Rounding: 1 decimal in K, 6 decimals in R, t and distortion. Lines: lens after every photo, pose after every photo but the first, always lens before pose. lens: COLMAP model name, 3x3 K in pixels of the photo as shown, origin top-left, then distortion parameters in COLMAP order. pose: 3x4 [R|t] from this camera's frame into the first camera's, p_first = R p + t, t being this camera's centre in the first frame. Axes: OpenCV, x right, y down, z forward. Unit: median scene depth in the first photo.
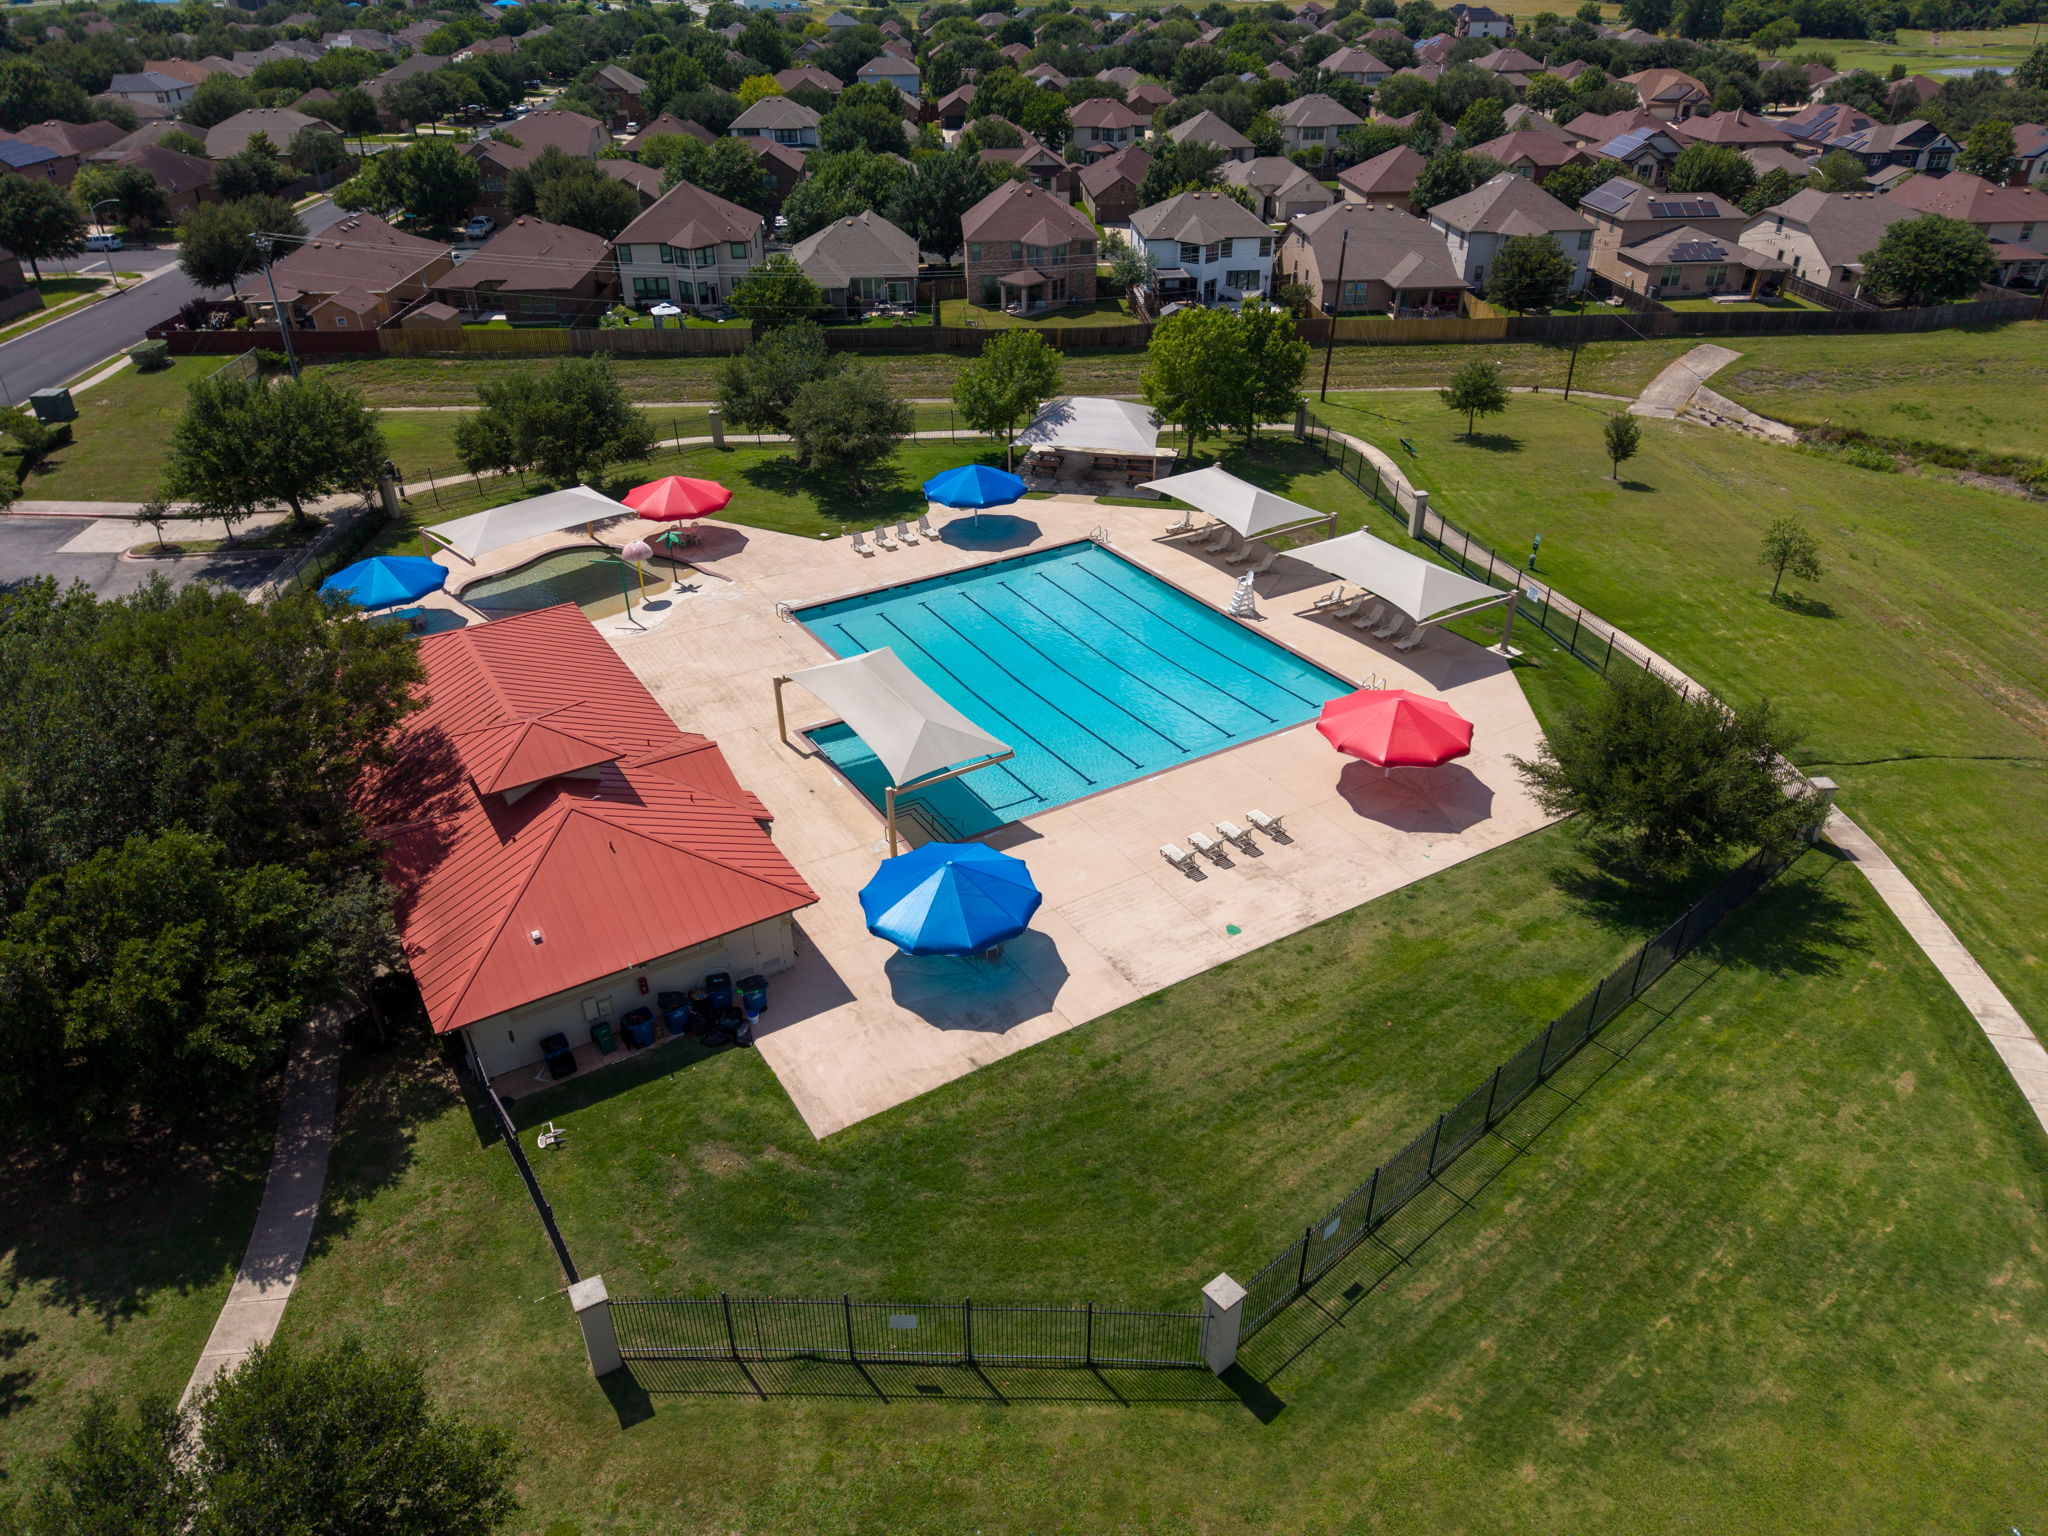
lens RADIAL K [[1329.9, 0, 1024.0], [0, 1329.9, 768.0], [0, 0, 1]] dist [0.021587, -0.055220]
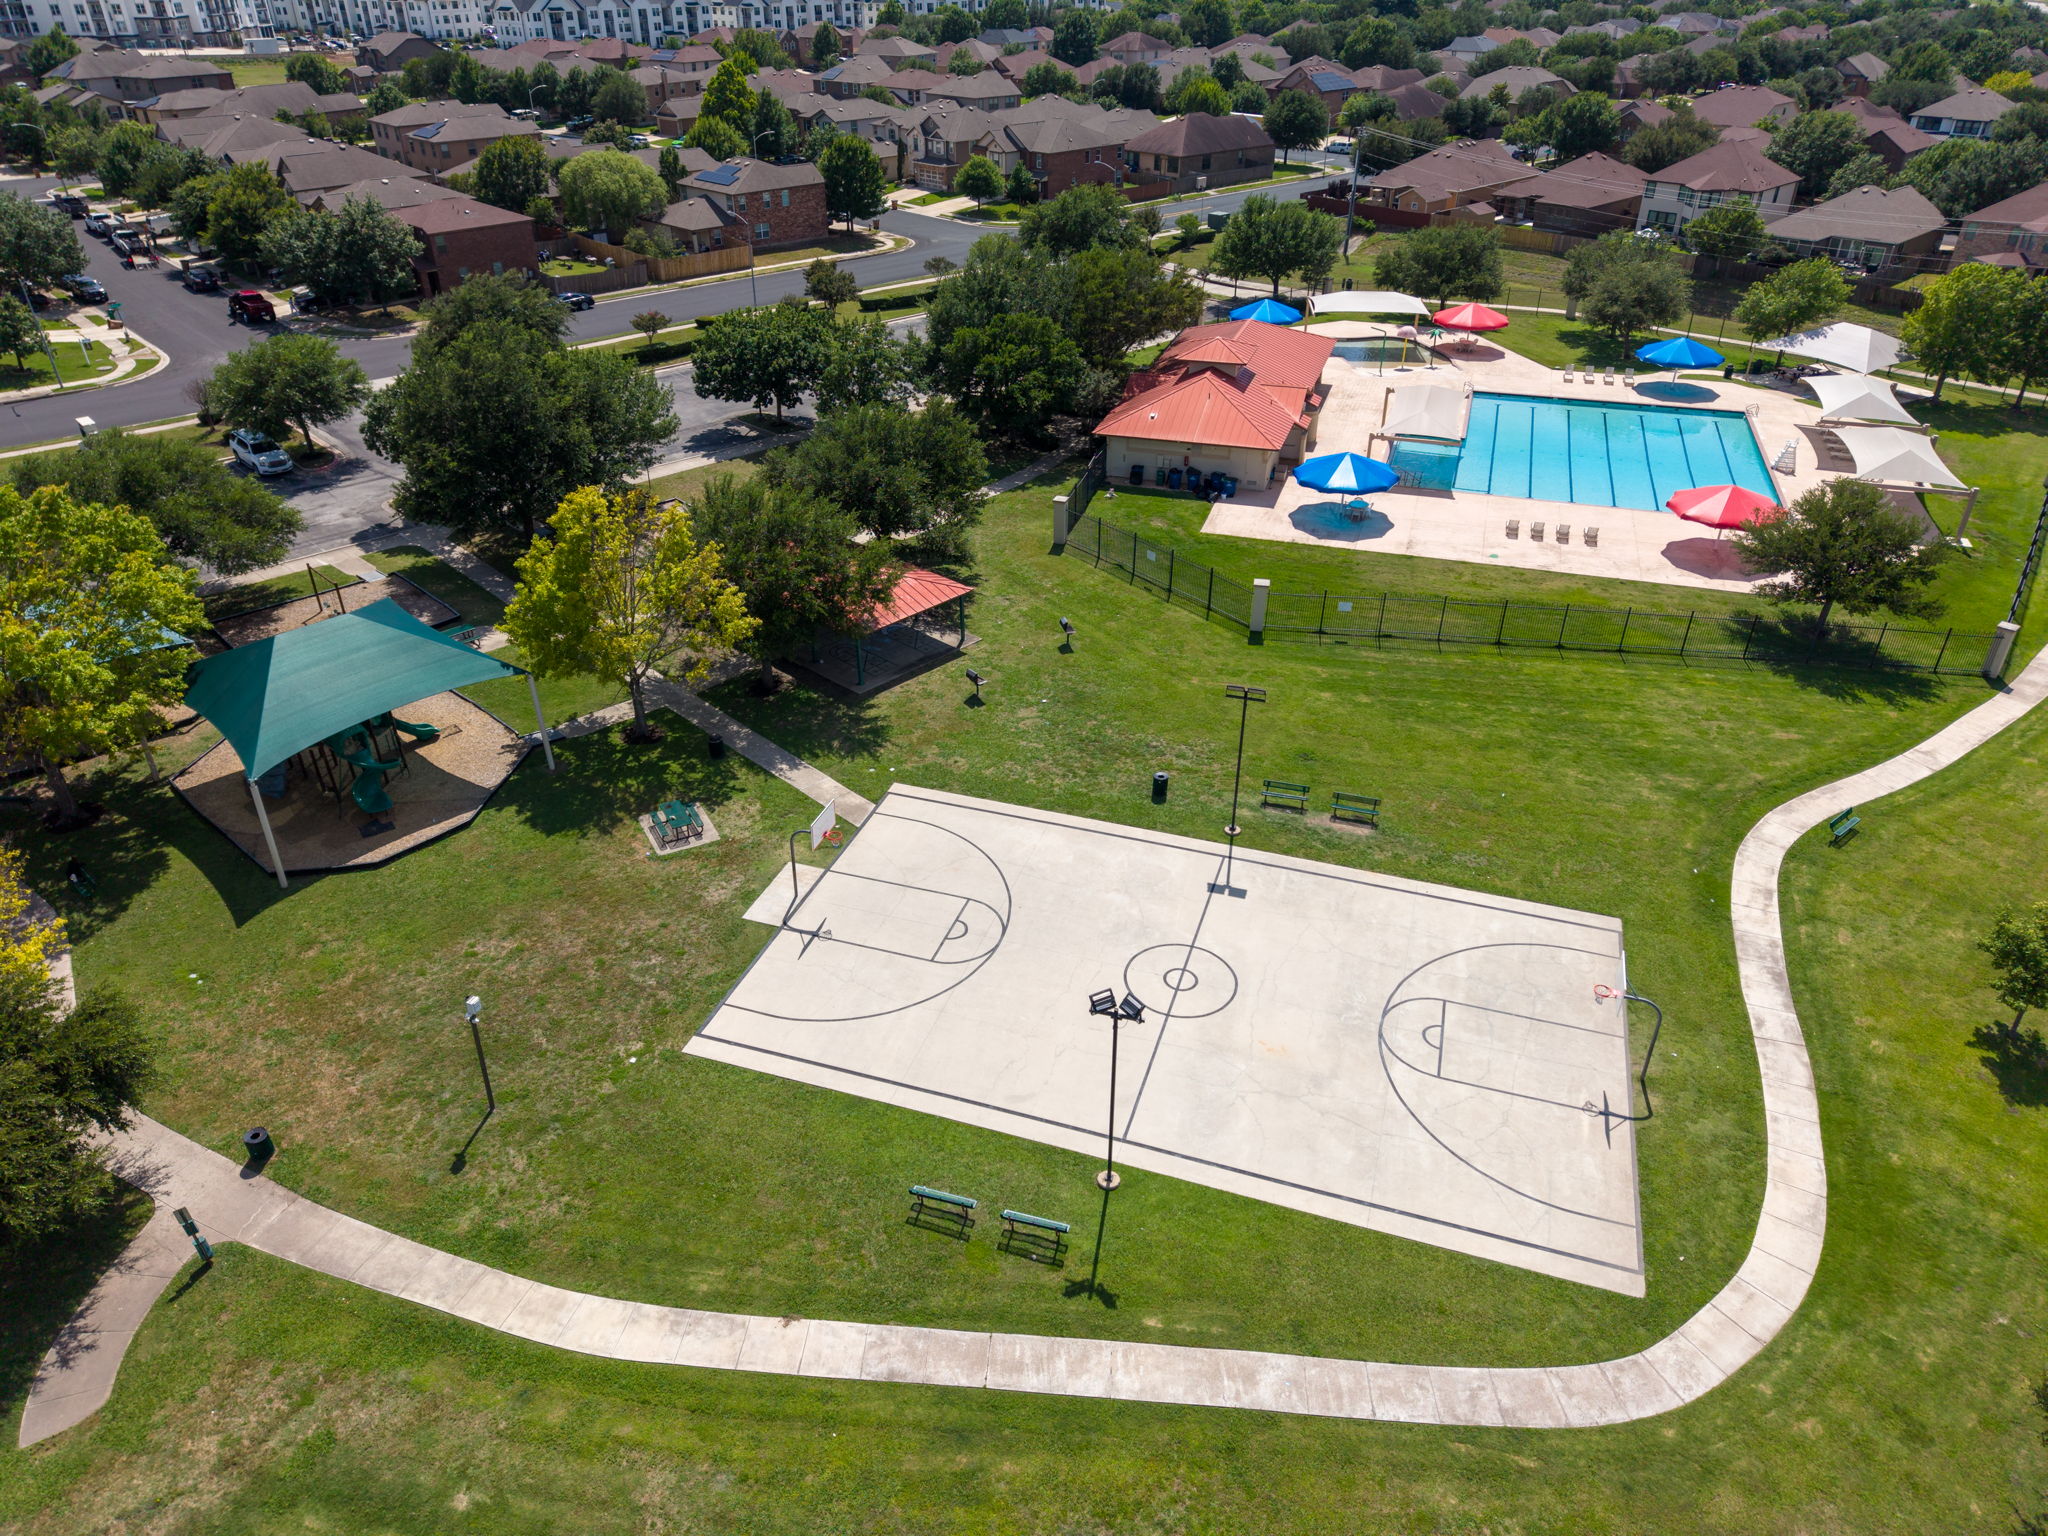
lens RADIAL K [[1329.9, 0, 1024.0], [0, 1329.9, 768.0], [0, 0, 1]] dist [0.021587, -0.055220]
pose [[0.632628, 0.402361, -0.661730, 0.867682], [-0.398217, 0.901840, 0.167655, 0.279019], [0.664233, 0.157449, 0.730756, -0.445953]]
